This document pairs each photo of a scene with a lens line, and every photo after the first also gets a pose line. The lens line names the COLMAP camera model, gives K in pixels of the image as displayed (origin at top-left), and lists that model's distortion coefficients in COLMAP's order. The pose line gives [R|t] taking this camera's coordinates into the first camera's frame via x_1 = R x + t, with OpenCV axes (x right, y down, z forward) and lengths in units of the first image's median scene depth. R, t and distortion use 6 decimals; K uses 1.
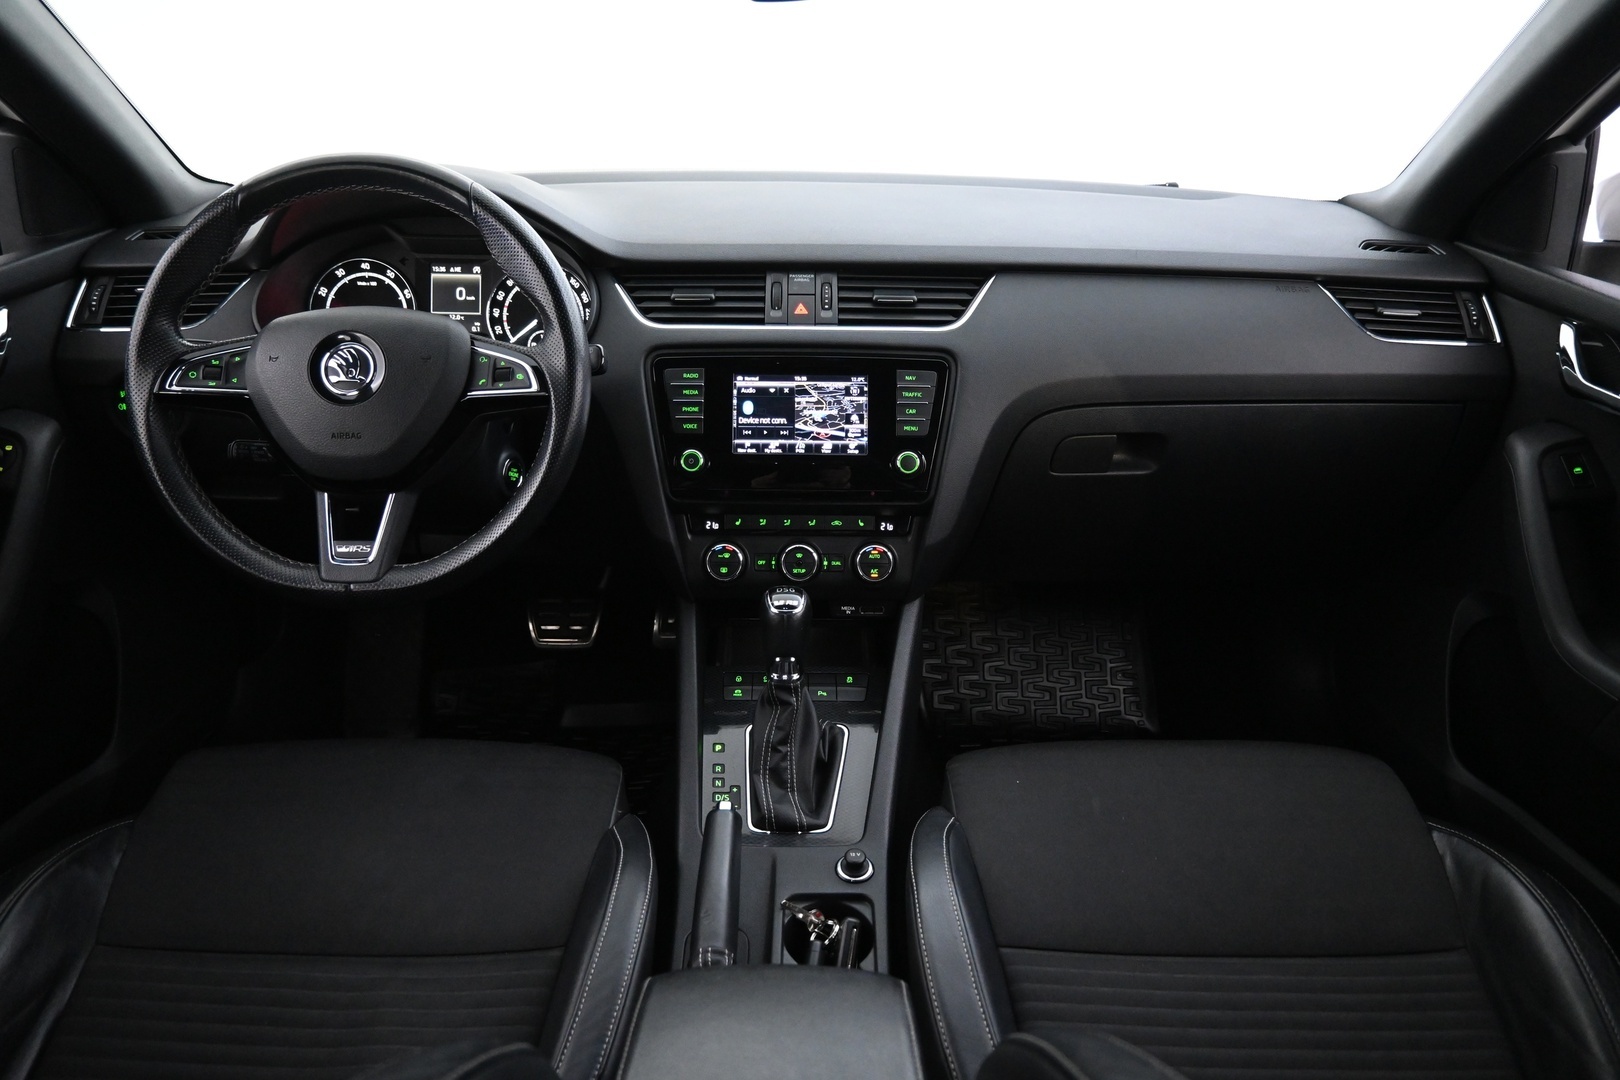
lens RADIAL K [[1112.9, 0, 813.7], [0, 1112.9, 548.0], [0, 0, 1]] dist [-0.004174, 0.010047]
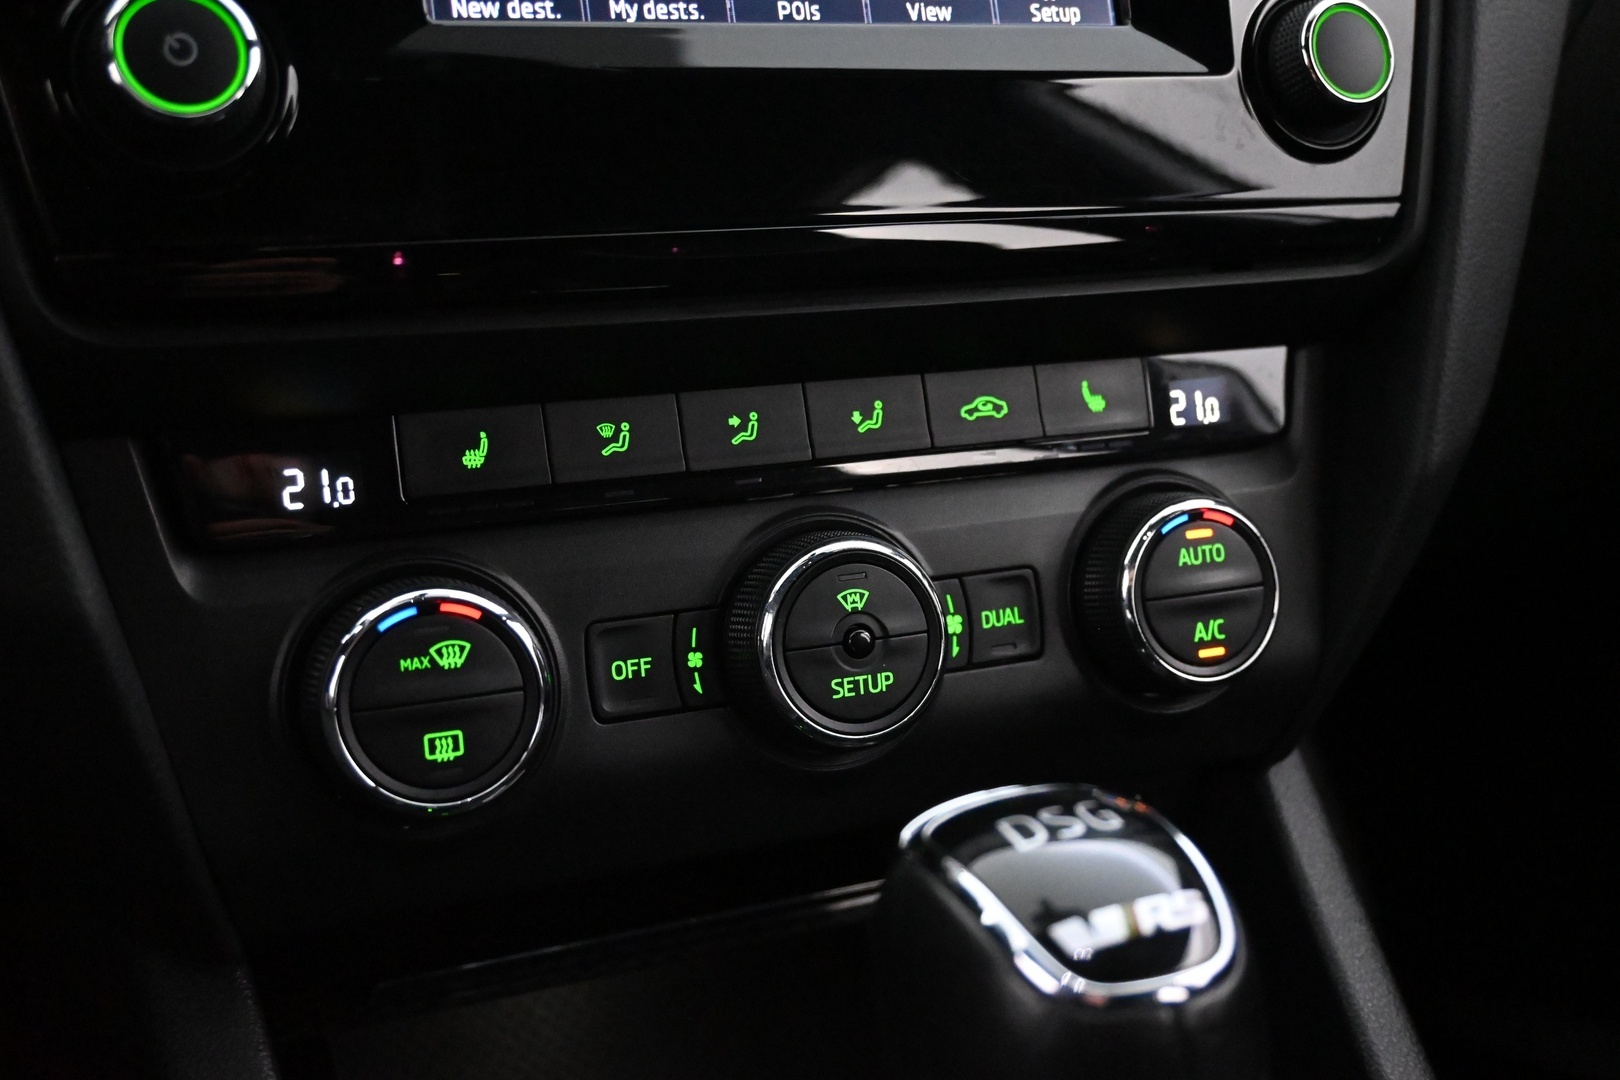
lens RADIAL K [[1810.0, 0, 805.4], [0, 1810.0, 546.5], [0, 0, 1]] dist [-0.001311, 0.000000]
pose [[0.917054, -0.114966, 0.381831, -0.130036], [0.128557, 0.991650, -0.010180, 0.000281], [-0.377473, 0.058423, 0.924176, 0.732470]]
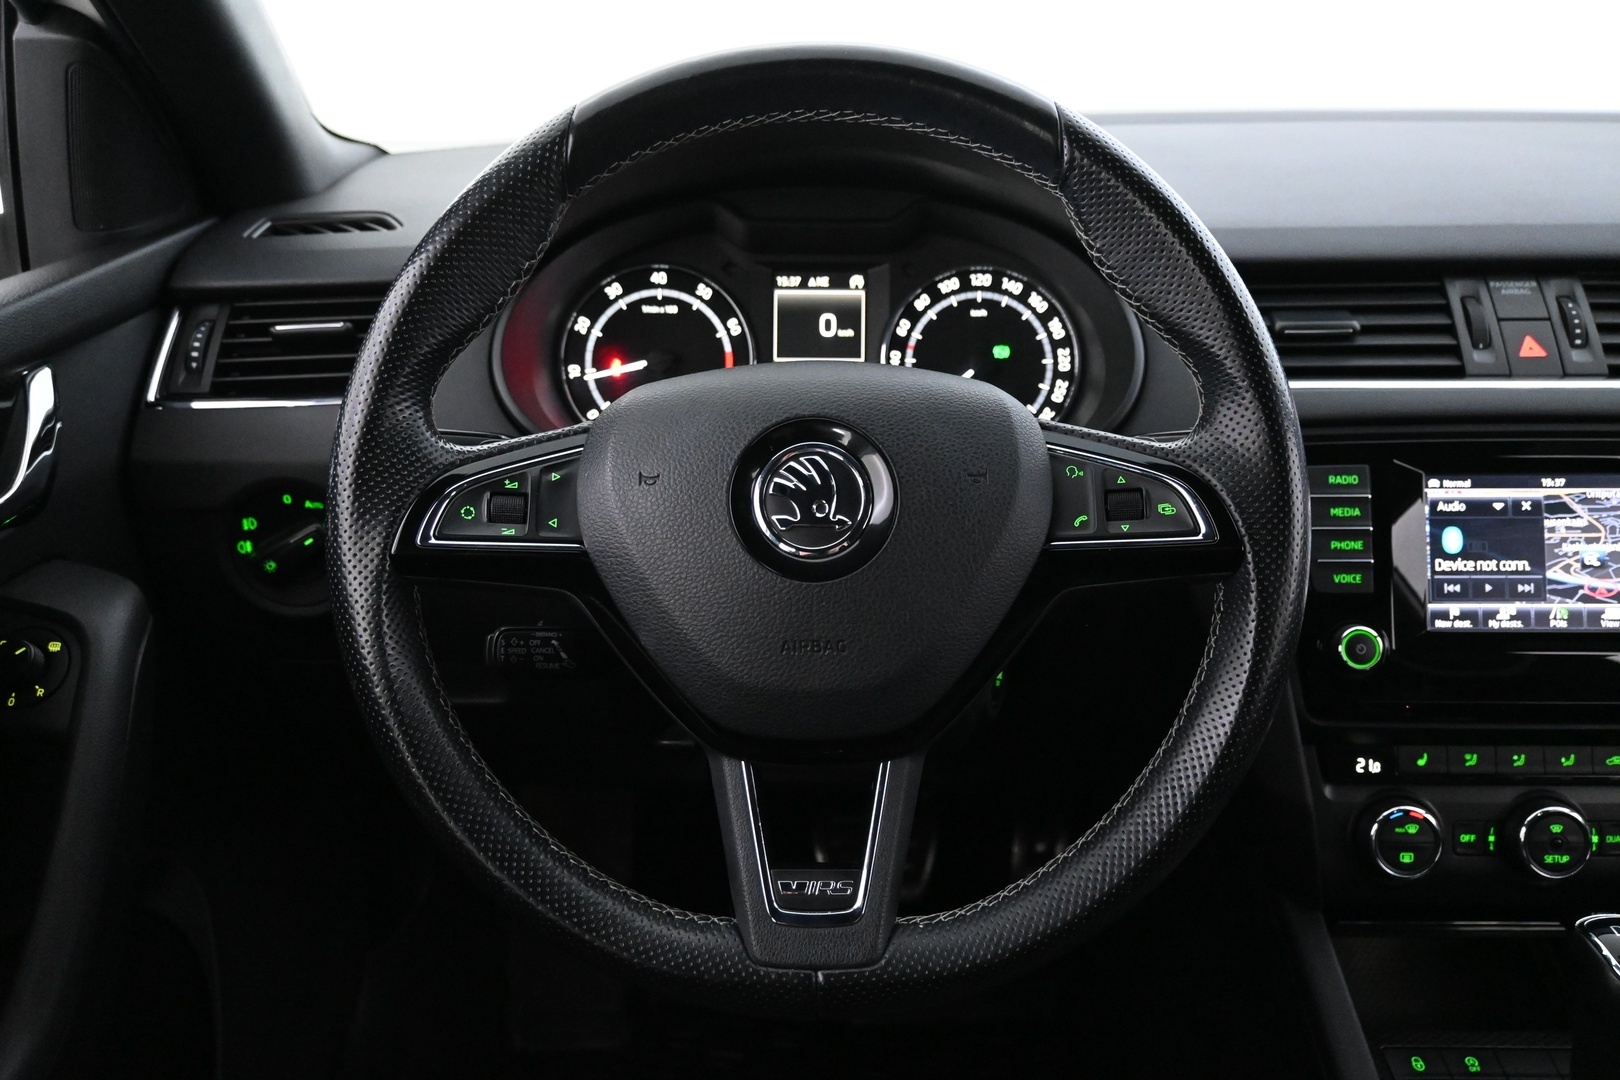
lens RADIAL K [[1361.1, 0, 808.7], [0, 1361.1, 541.6], [0, 0, 1]] dist [0.002114, -0.006321]
pose [[0.999534, -0.009518, -0.028993, -0.334698], [0.008036, 0.998674, -0.050840, -0.095181], [0.029438, 0.050583, 0.998286, 0.362201]]
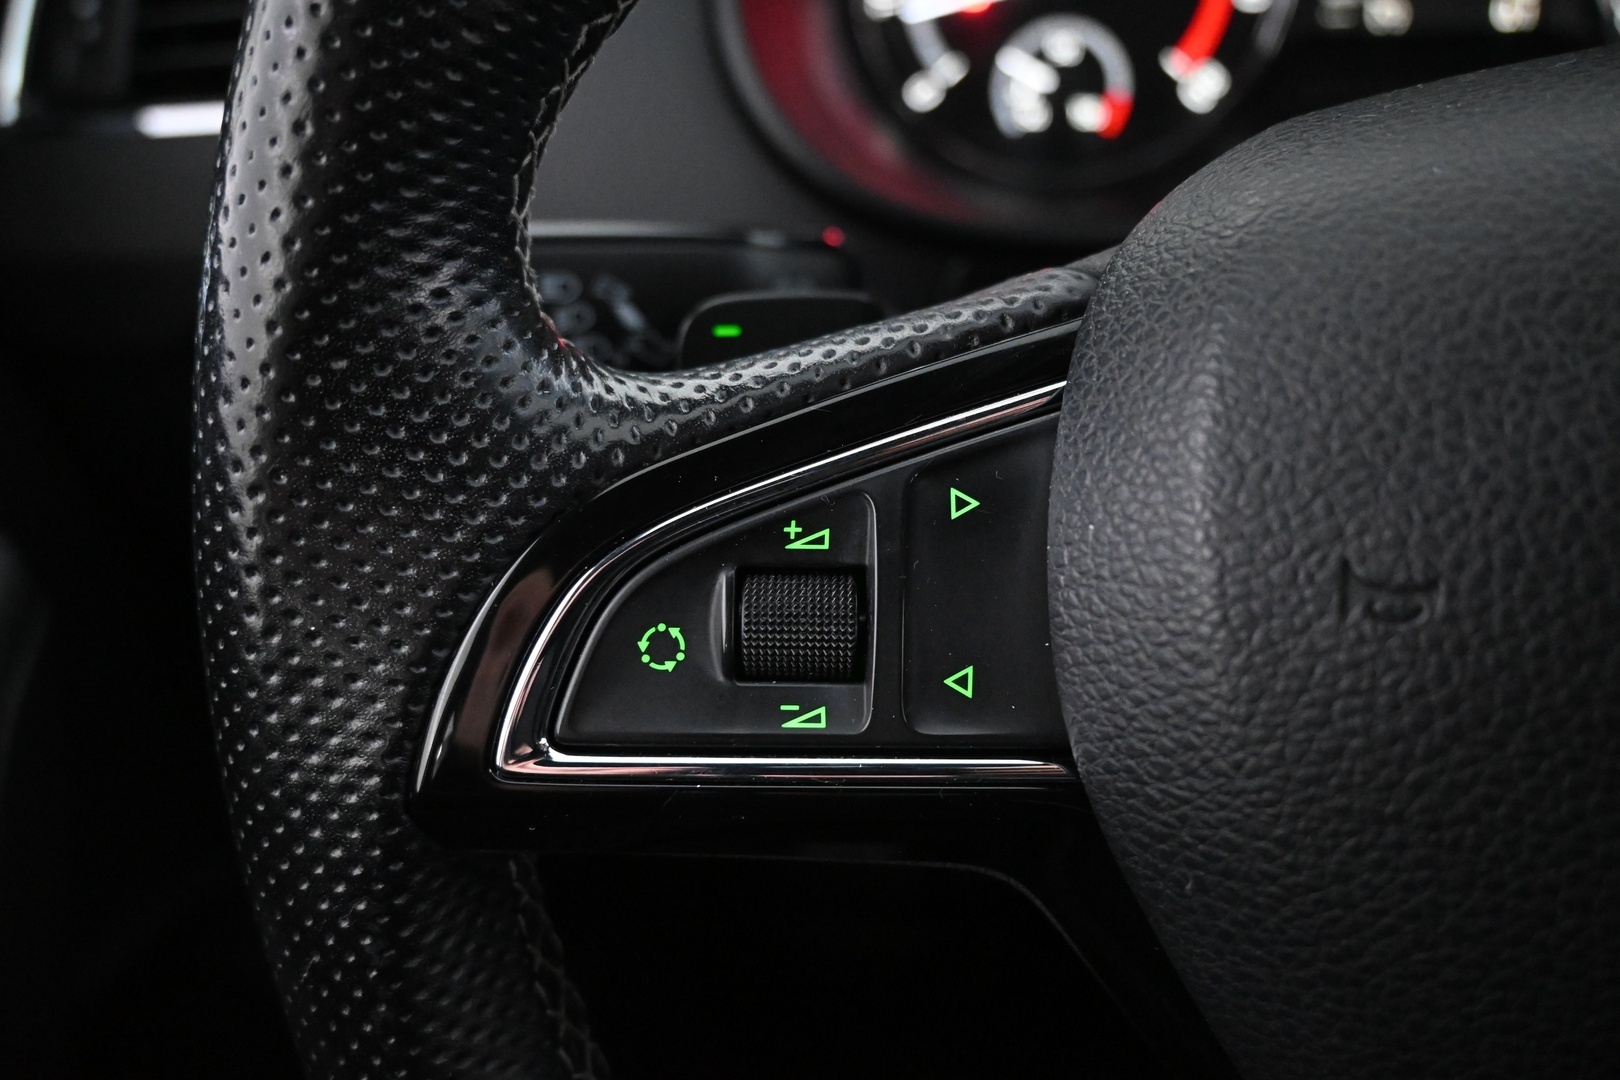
lens RADIAL K [[1361.1, 0, 807.5], [0, 1361.1, 543.2], [0, 0, 1]] dist [0.002114, -0.006321]
pose [[0.979959, 0.026096, -0.197483, -0.428644], [0.023046, 0.969873, 0.242520, -0.174315], [0.197862, -0.242211, 0.949834, 0.716514]]
